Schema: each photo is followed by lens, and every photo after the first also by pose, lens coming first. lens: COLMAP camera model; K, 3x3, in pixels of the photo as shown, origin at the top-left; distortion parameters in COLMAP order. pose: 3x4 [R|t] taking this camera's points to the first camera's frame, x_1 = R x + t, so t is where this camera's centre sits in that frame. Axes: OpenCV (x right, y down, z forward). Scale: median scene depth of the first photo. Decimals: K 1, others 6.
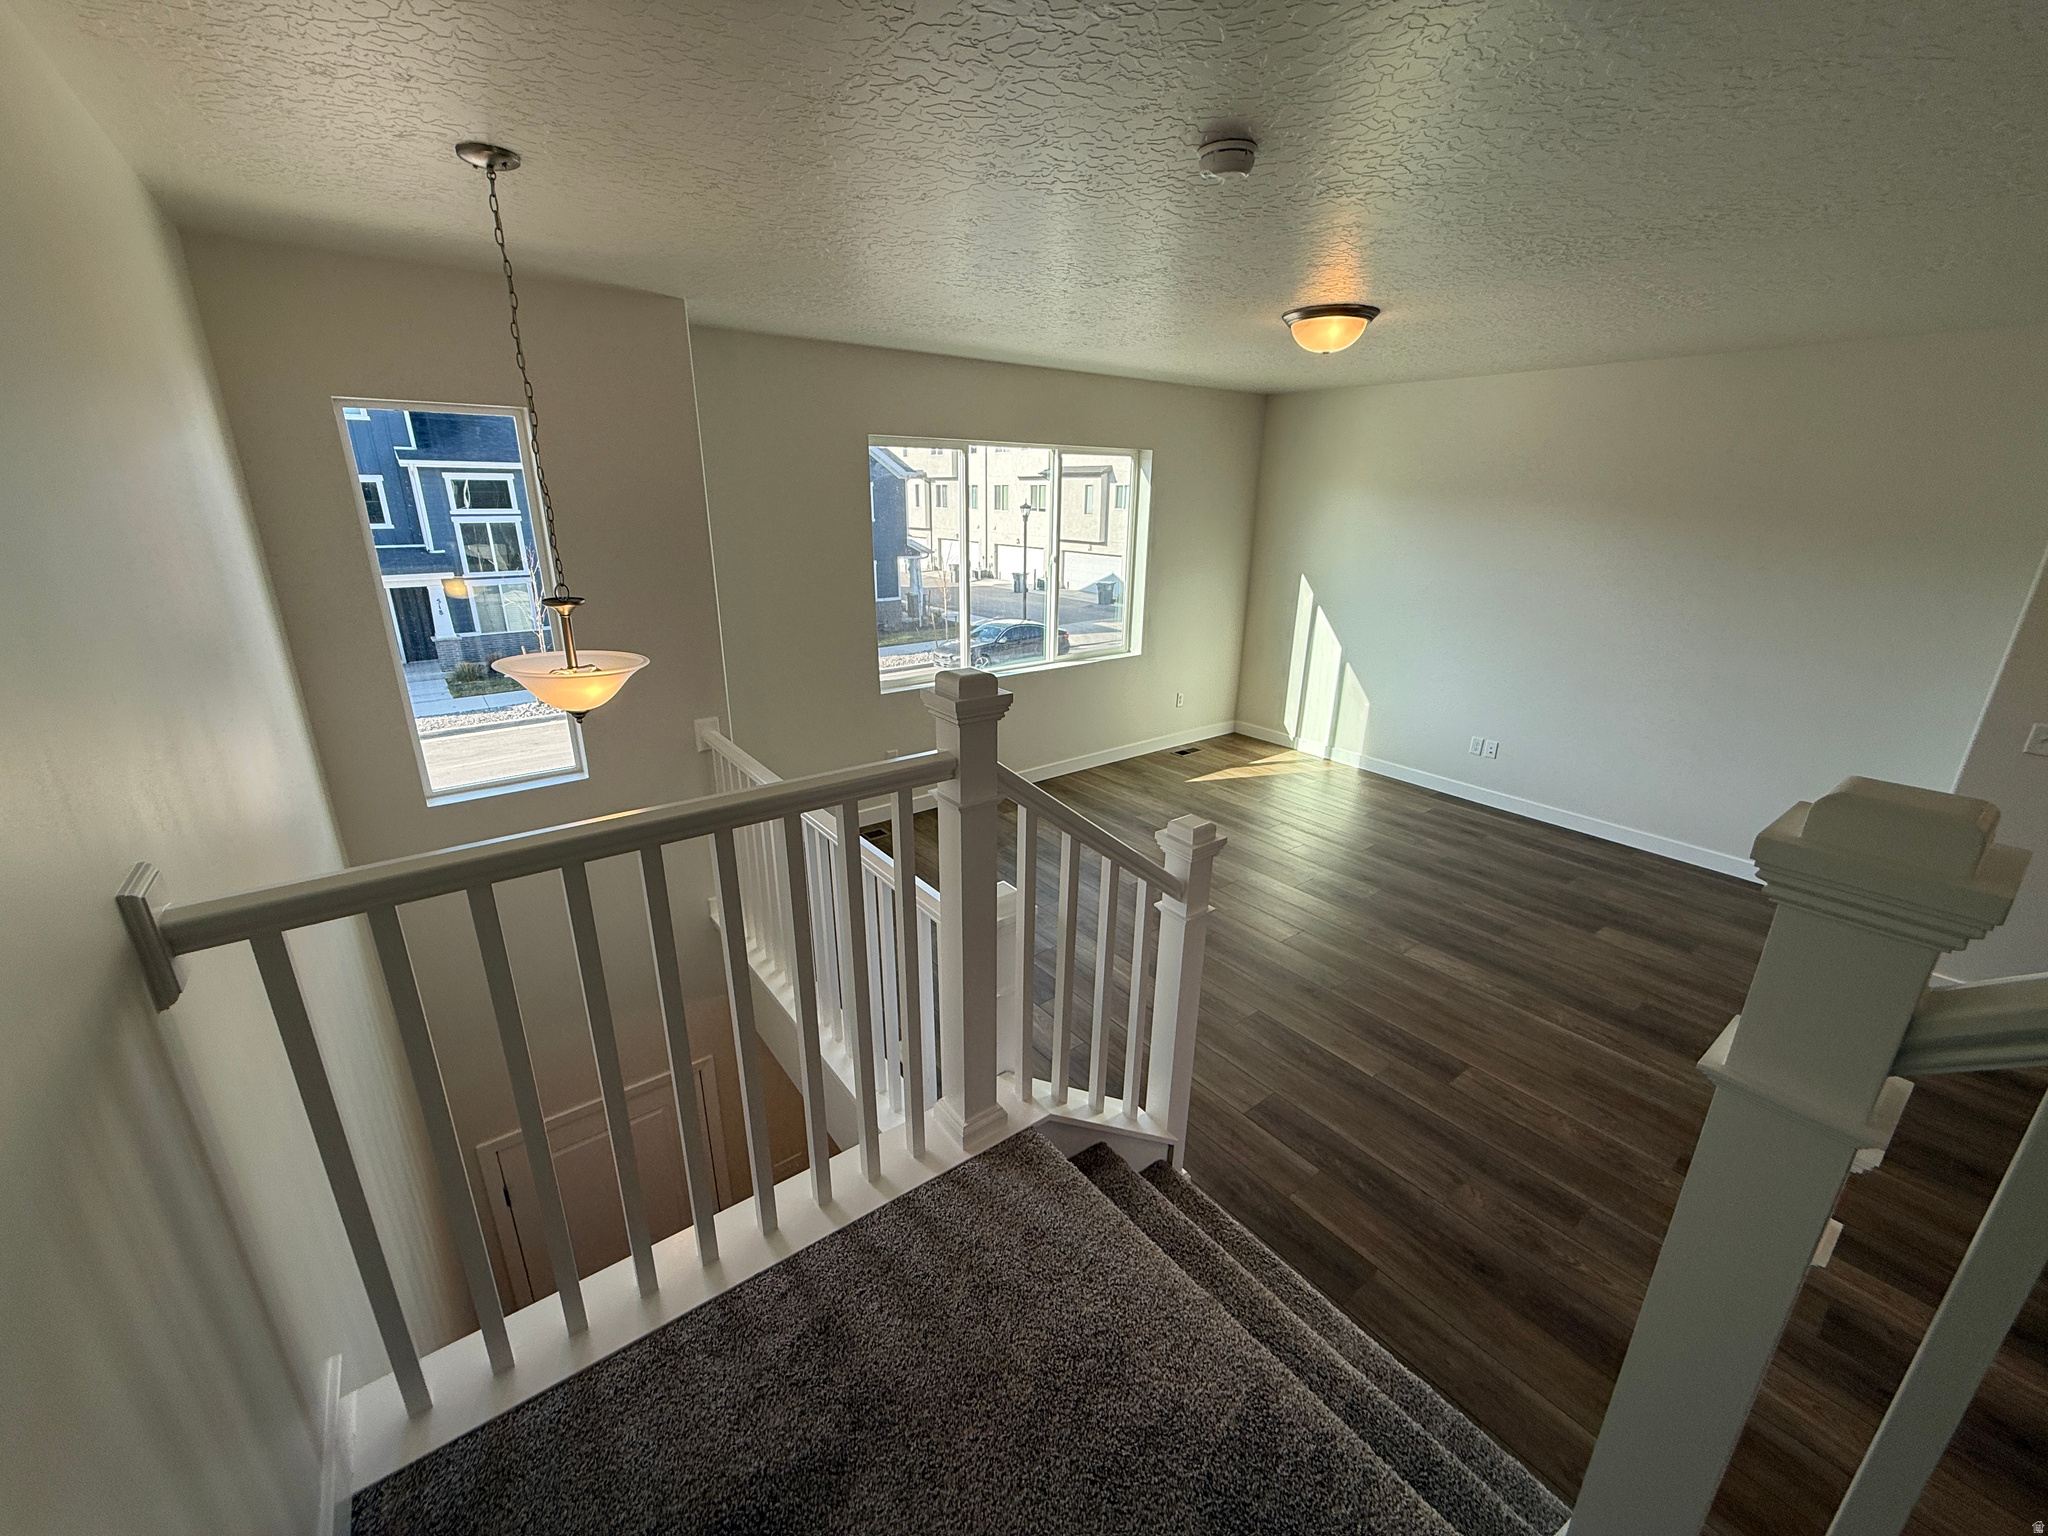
lens RADIAL K [[816.2, 0, 1018.6], [0, 816.2, 764.5], [0, 0, 1]] dist [0.000355, 0.000002]
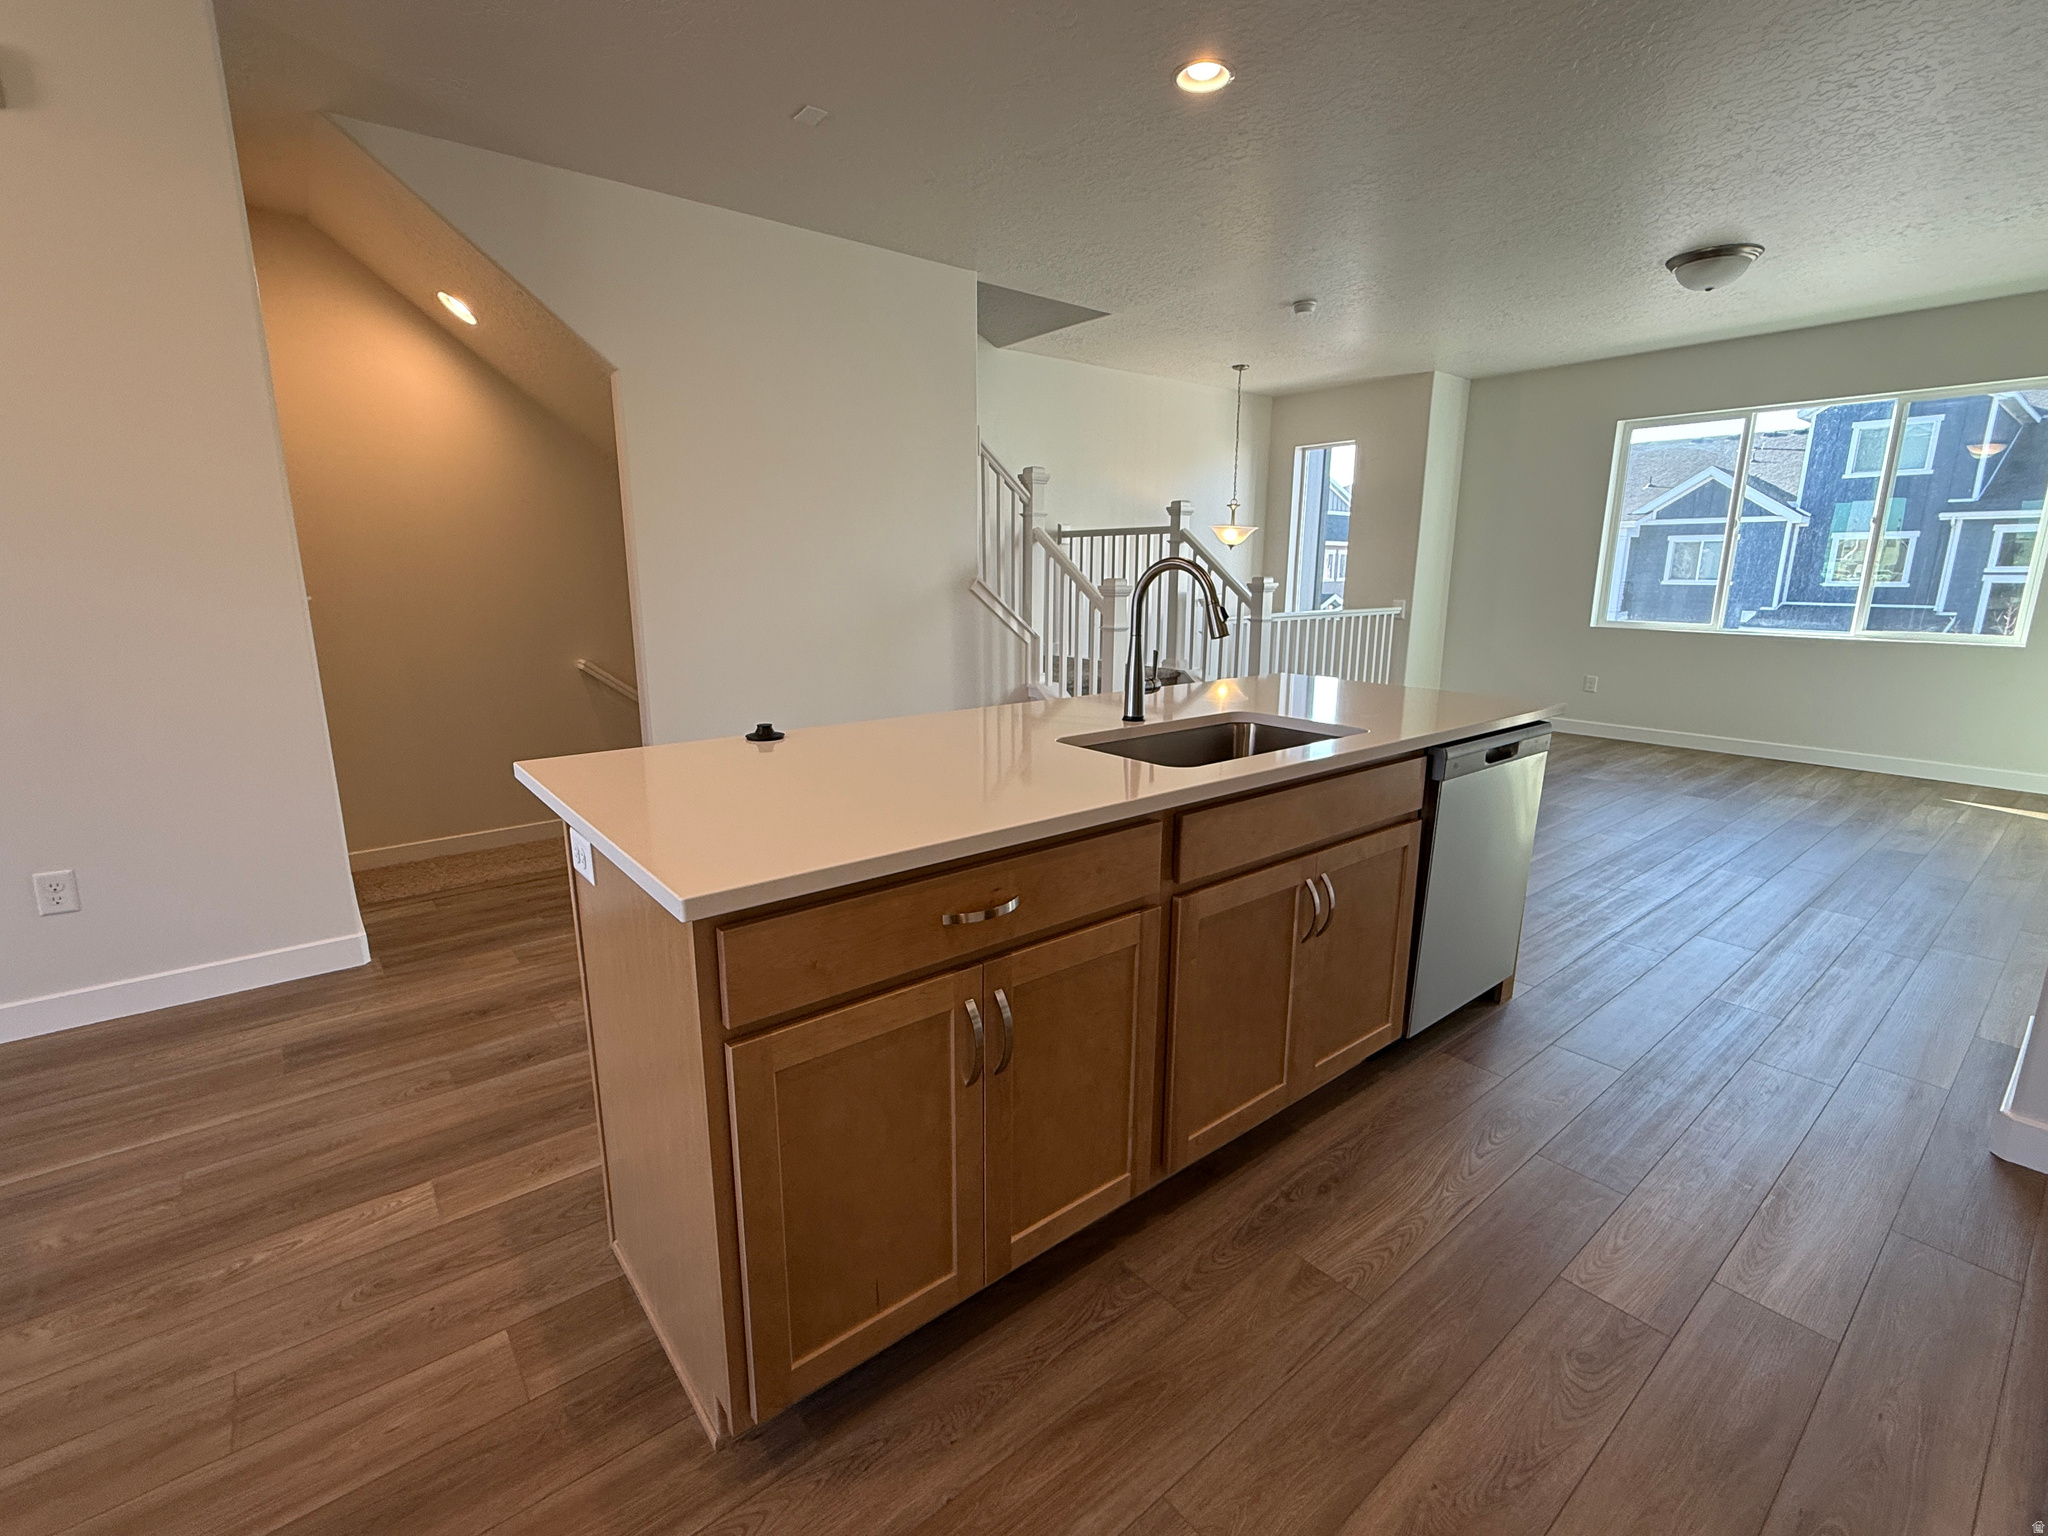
lens RADIAL K [[907.0, 0, 1024.5], [0, 907.0, 764.5], [0, 0, 1]] dist [0.002064, 0.000562]
pose [[0.029817, 0.201511, -0.979032, 1.104908], [-0.319067, 0.930145, 0.181732, 0.122445], [0.947263, 0.306958, 0.092030, 0.111716]]
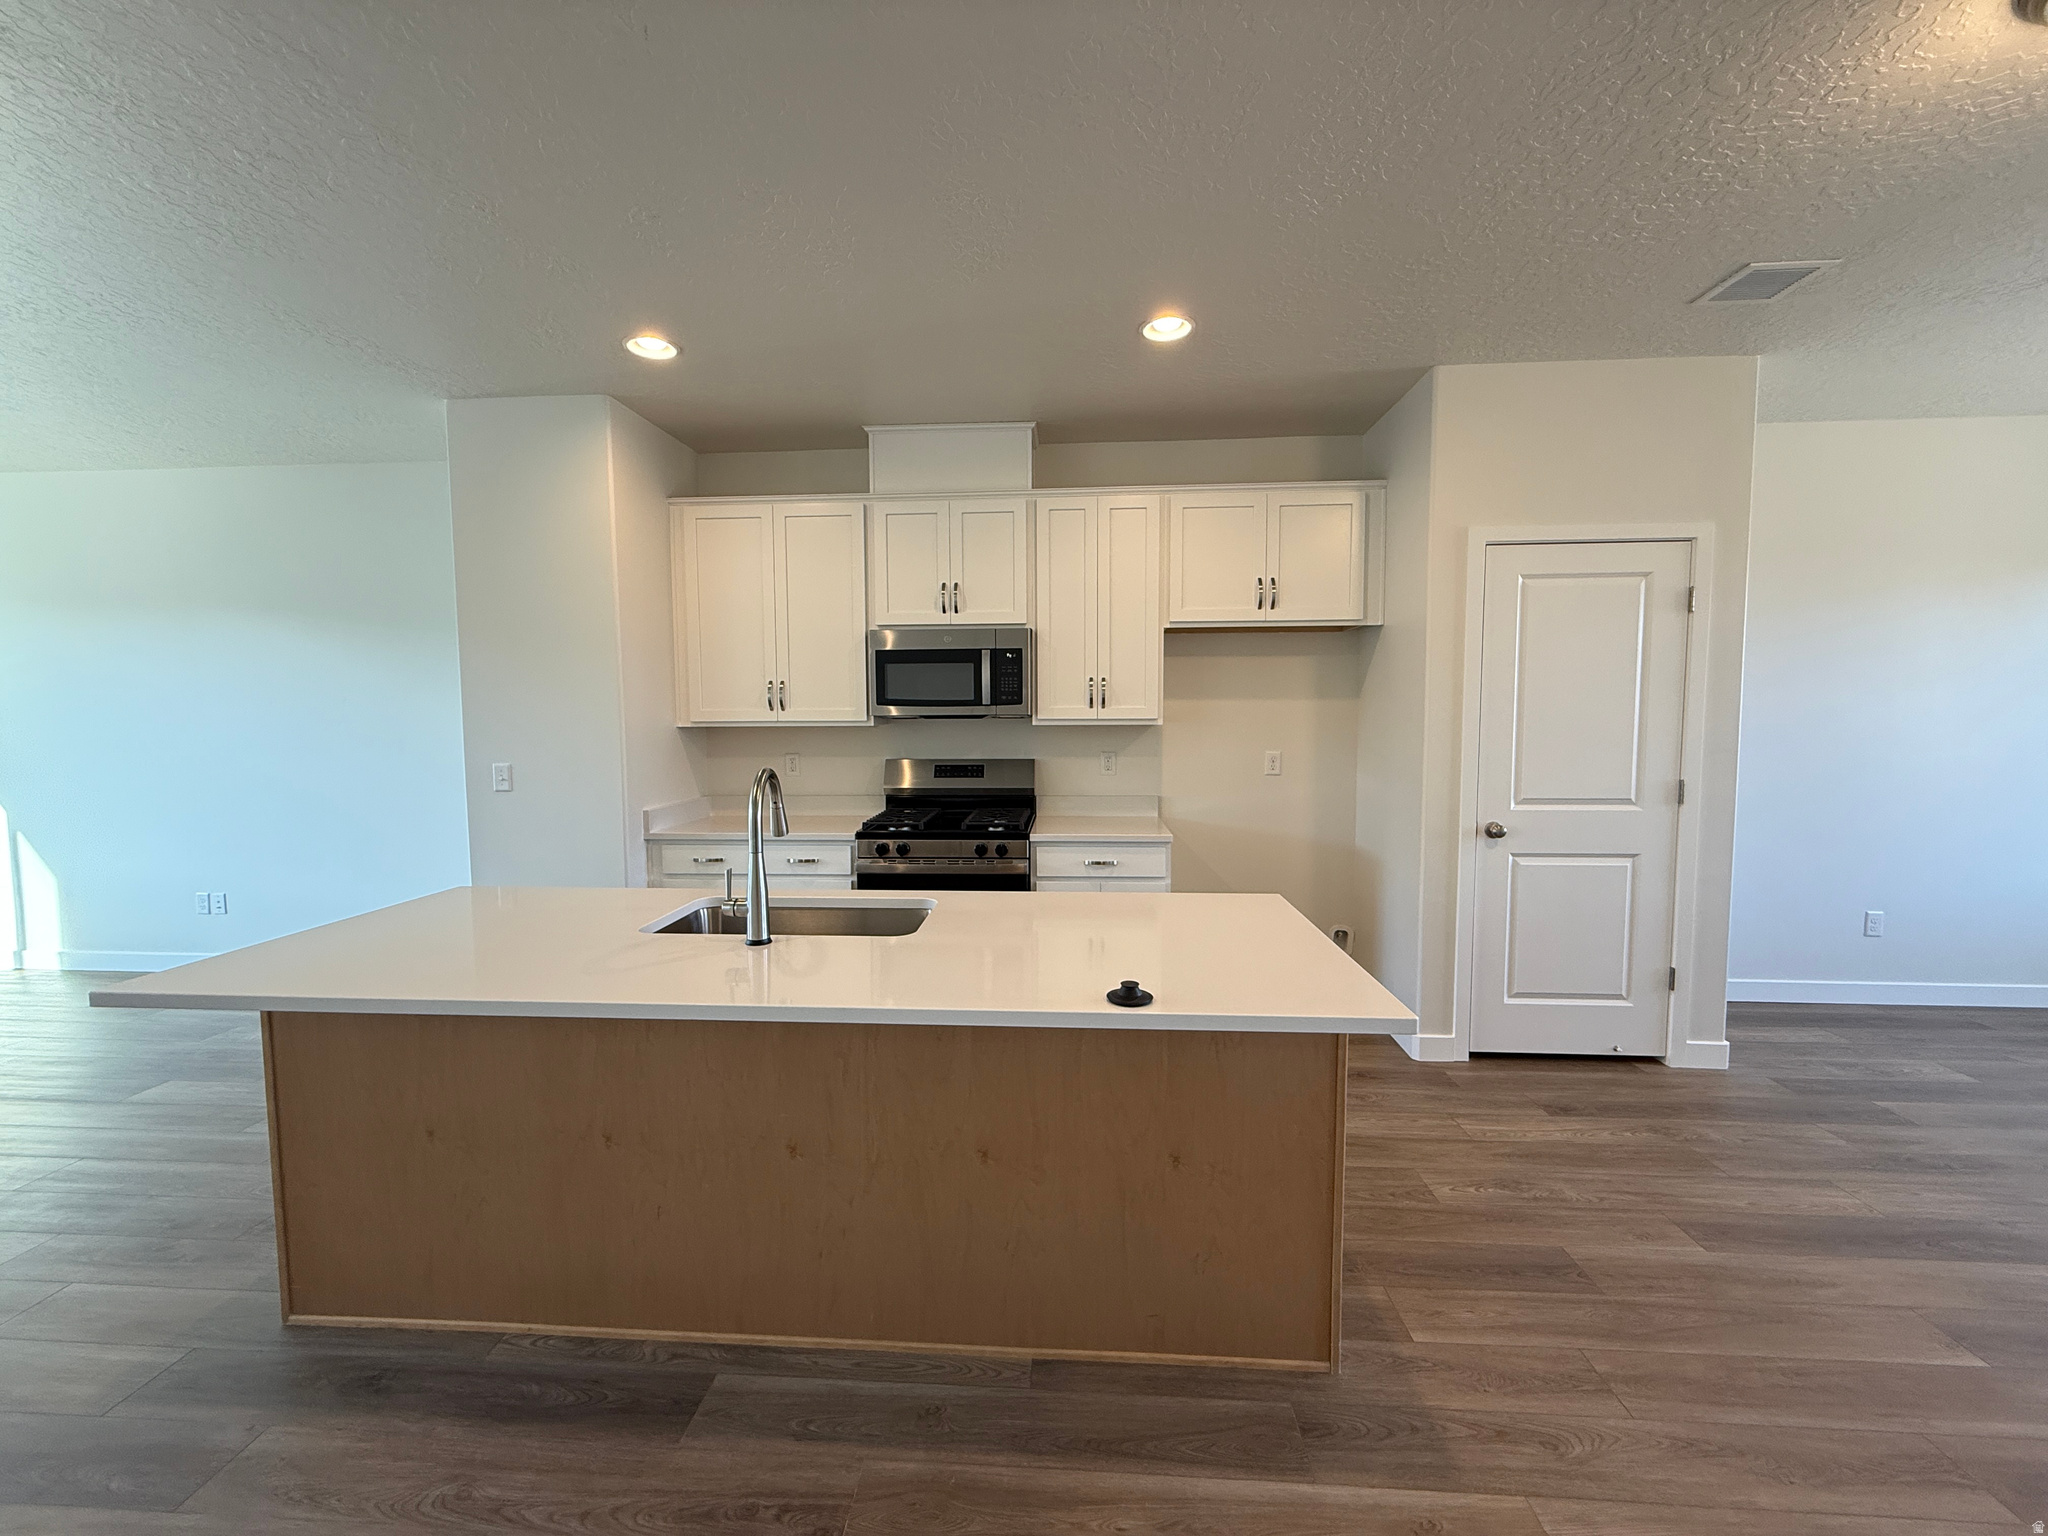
lens RADIAL K [[816.2, 0, 1018.6], [0, 816.2, 764.5], [0, 0, 1]] dist [0.000355, 0.000002]
pose [[0.656048, -0.064903, 0.751923, 0.511257], [0.252875, 0.957610, -0.137974, 0.166296], [-0.711094, 0.280660, 0.644651, -0.129915]]
